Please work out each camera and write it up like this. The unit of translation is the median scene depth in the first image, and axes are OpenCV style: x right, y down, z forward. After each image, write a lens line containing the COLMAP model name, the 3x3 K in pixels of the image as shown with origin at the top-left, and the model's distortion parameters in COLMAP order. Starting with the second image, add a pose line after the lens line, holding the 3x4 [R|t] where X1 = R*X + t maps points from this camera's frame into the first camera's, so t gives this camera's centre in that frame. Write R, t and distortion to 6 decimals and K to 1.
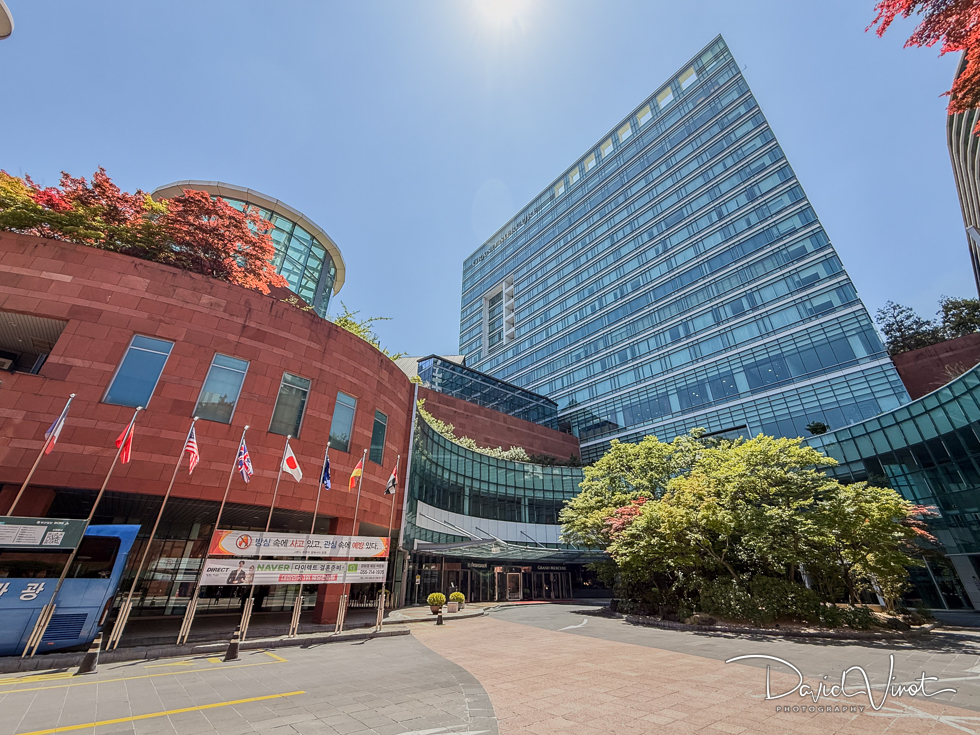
lens RADIAL K [[397.1, 0, 490.0], [0, 397.1, 367.5], [0, 0, 1]] dist [-0.002488, -0.000214]
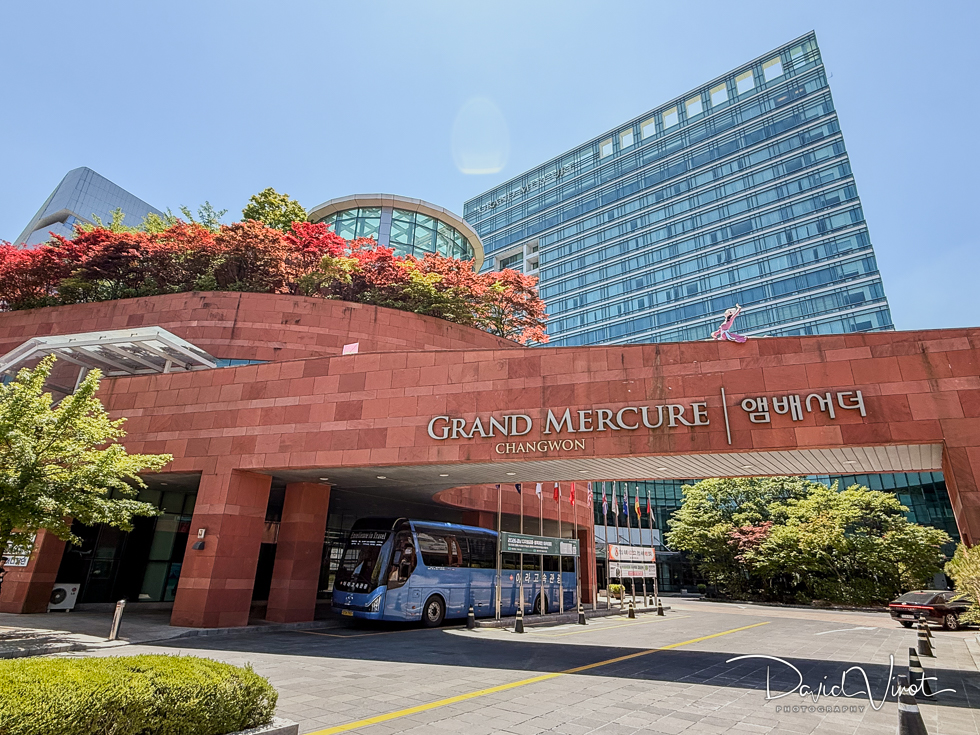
lens RADIAL K [[533.7, 0, 490.0], [0, 533.7, 367.5], [0, 0, 1]] dist [0.002889, 0.000312]
pose [[0.973577, 0.096287, 0.207066, -0.412029], [-0.119993, 0.987193, 0.105131, -0.111504], [-0.194291, -0.127200, 0.972662, -0.217995]]
